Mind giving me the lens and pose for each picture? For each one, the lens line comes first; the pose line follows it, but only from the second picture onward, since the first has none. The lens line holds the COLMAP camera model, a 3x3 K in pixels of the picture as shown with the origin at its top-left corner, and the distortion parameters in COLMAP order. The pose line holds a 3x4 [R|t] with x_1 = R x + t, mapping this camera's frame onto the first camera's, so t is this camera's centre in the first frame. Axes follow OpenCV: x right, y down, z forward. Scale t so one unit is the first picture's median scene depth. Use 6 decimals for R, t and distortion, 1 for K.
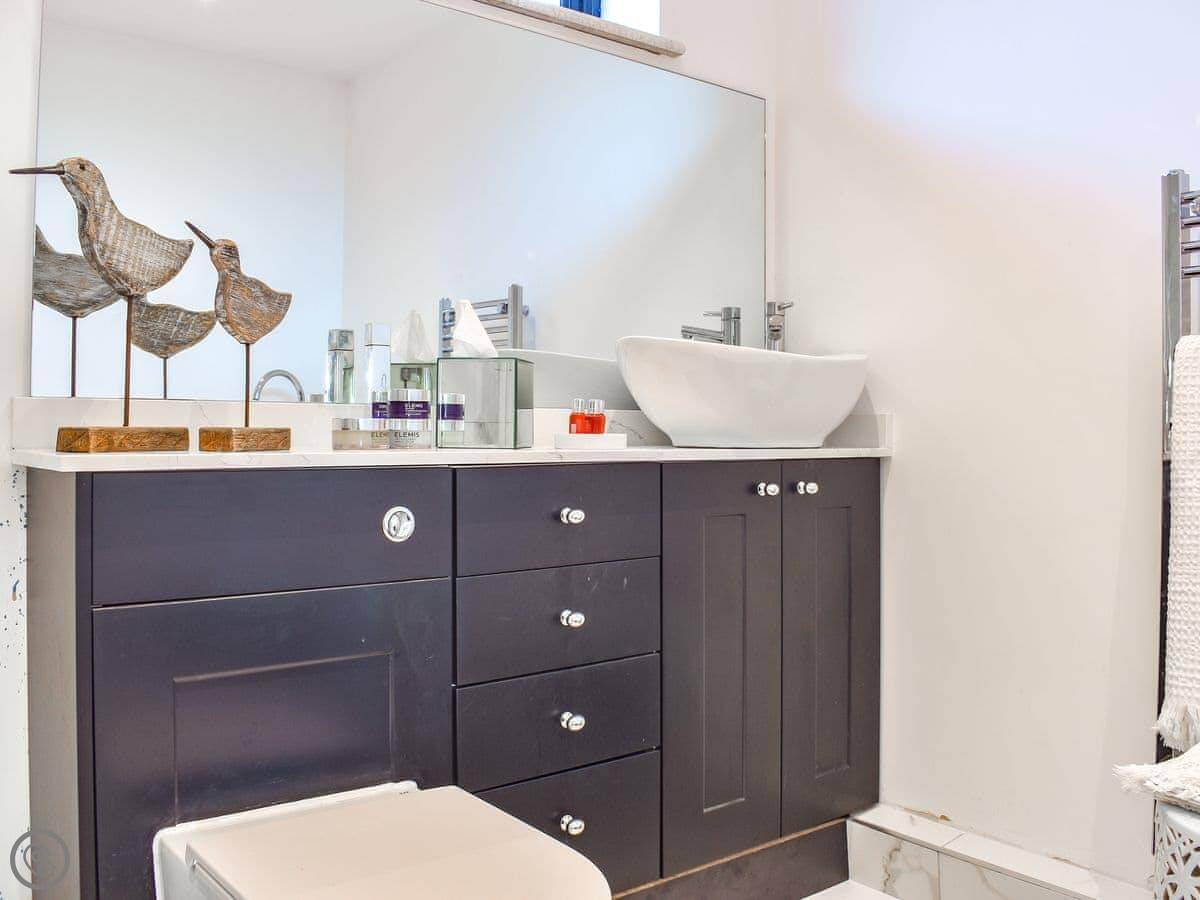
lens RADIAL K [[1235.4, 0, 599.1], [0, 1235.4, 383.5], [0, 0, 1]] dist [-0.109570, 0.014813]
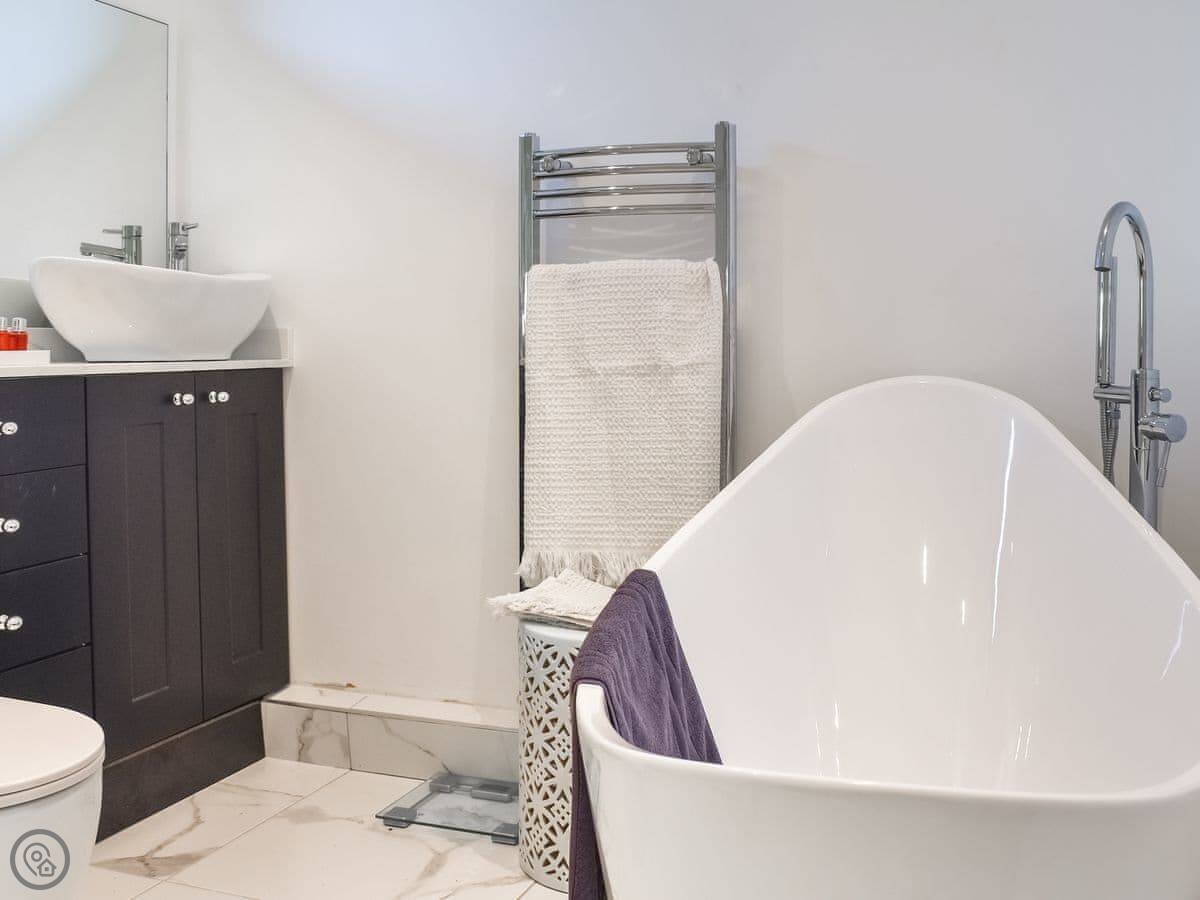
lens RADIAL K [[1235.4, 0, 599.1], [0, 1235.4, 383.5], [0, 0, 1]] dist [-0.109570, 0.014813]
pose [[0.882127, -0.030276, 0.470037, -0.042053], [-0.002632, 0.997600, 0.069197, -0.002965], [-0.471003, -0.062278, 0.879930, -0.111372]]
